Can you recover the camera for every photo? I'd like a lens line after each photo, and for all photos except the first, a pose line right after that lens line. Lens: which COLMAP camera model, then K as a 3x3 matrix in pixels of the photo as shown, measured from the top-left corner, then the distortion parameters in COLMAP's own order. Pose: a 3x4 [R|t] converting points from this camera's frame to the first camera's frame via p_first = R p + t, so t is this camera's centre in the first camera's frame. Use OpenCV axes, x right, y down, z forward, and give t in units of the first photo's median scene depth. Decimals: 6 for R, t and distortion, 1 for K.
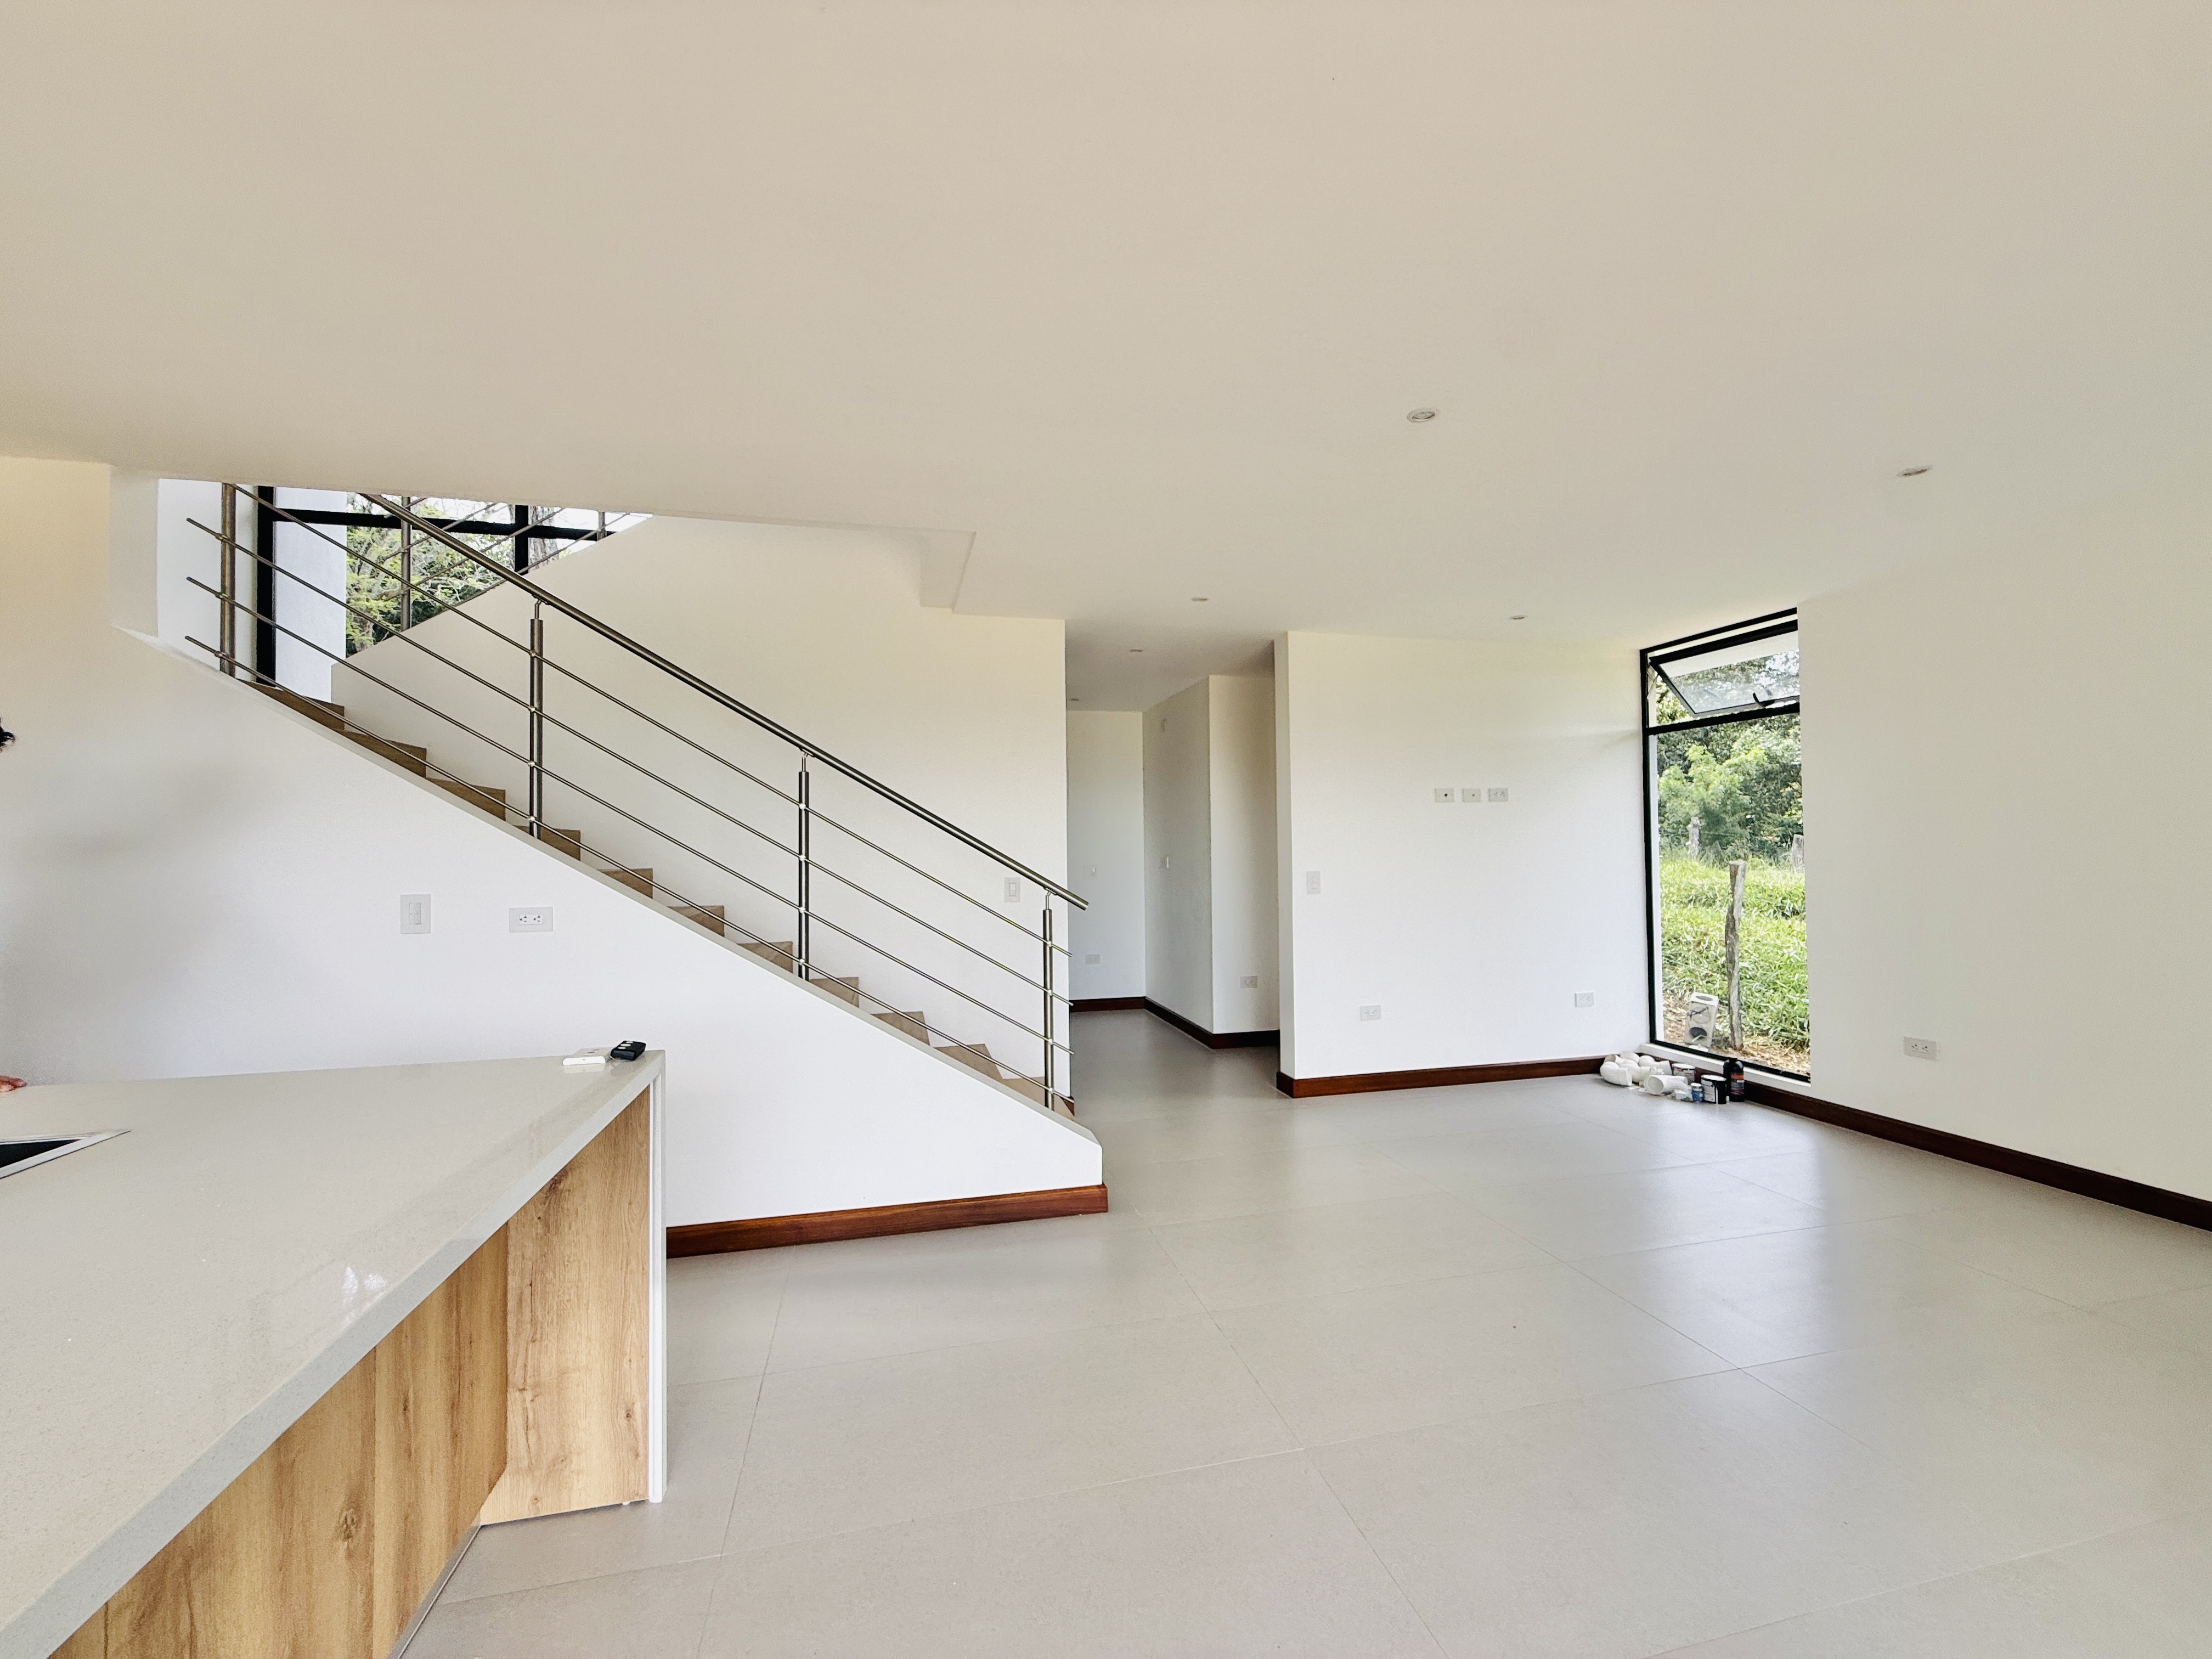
lens RADIAL K [[881.0, 0, 1105.2], [0, 881.0, 829.6], [0, 0, 1]] dist [-0.001255, 0.000426]
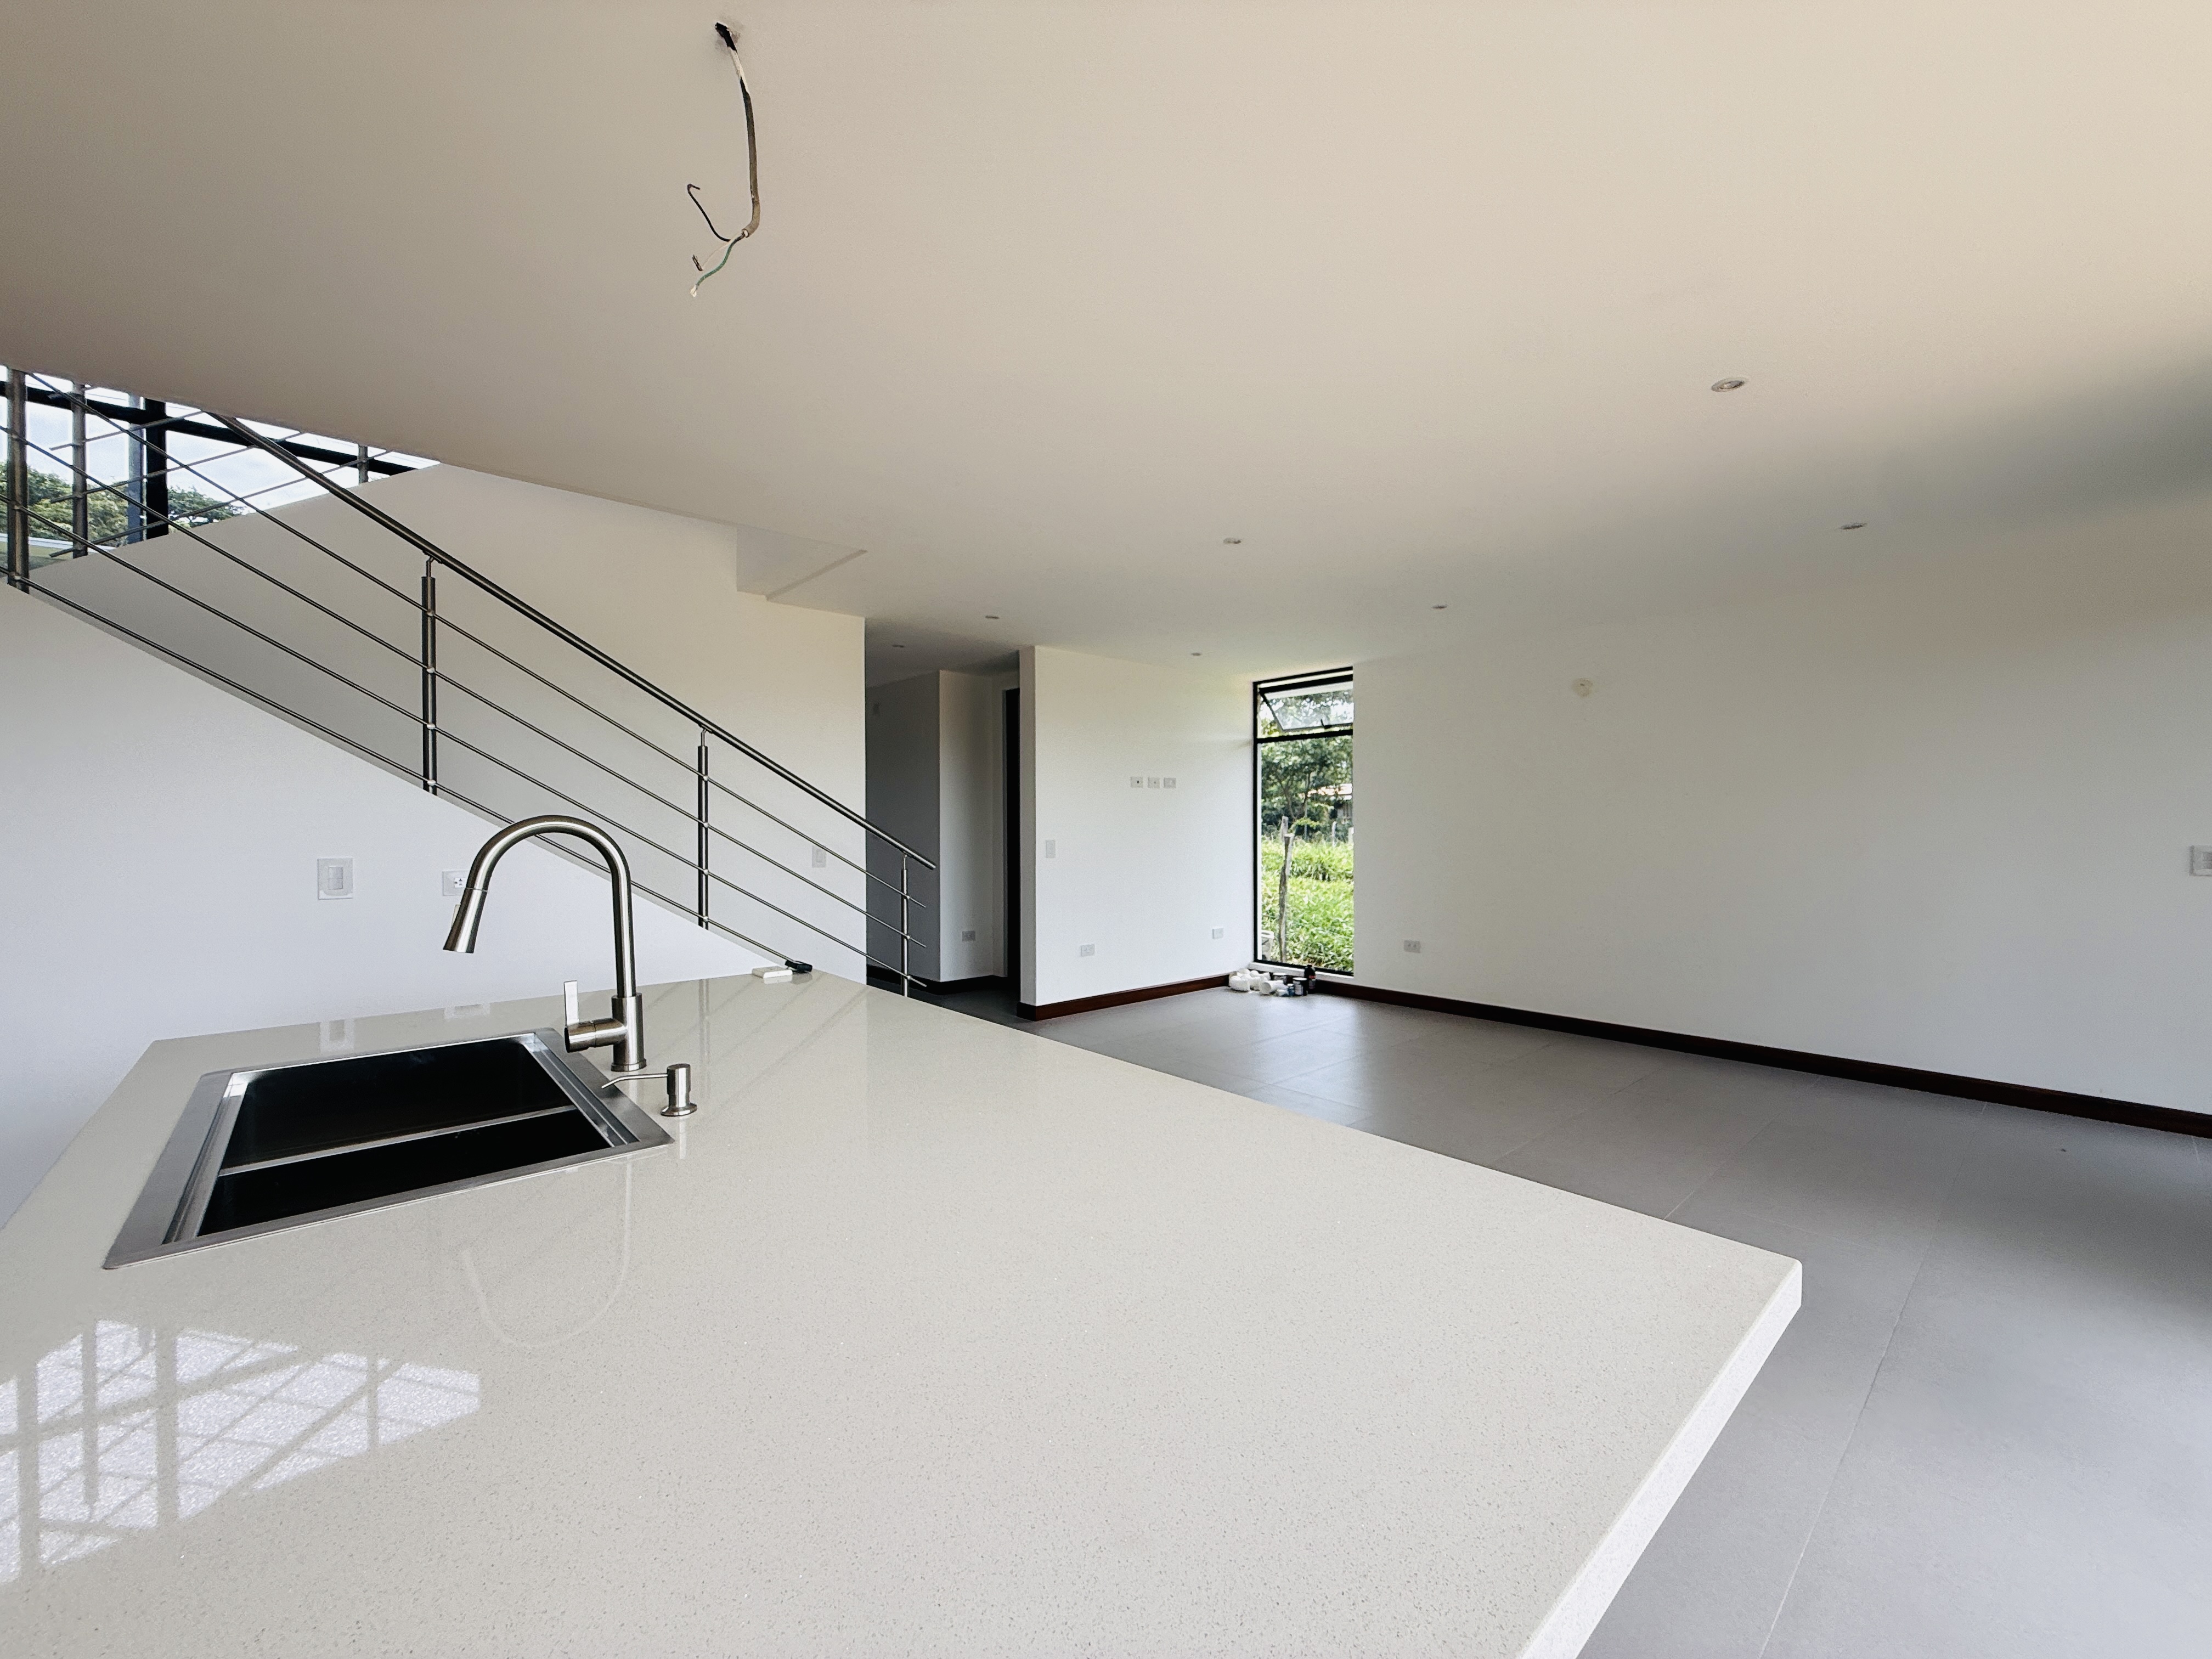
lens RADIAL K [[881.0, 0, 1100.3], [0, 881.0, 833.8], [0, 0, 1]] dist [-0.001255, 0.000426]
pose [[0.883950, 0.003927, 0.467565, -0.286033], [-0.018612, 0.999468, 0.026792, 0.003580], [-0.467211, -0.032385, 0.883553, -0.139165]]
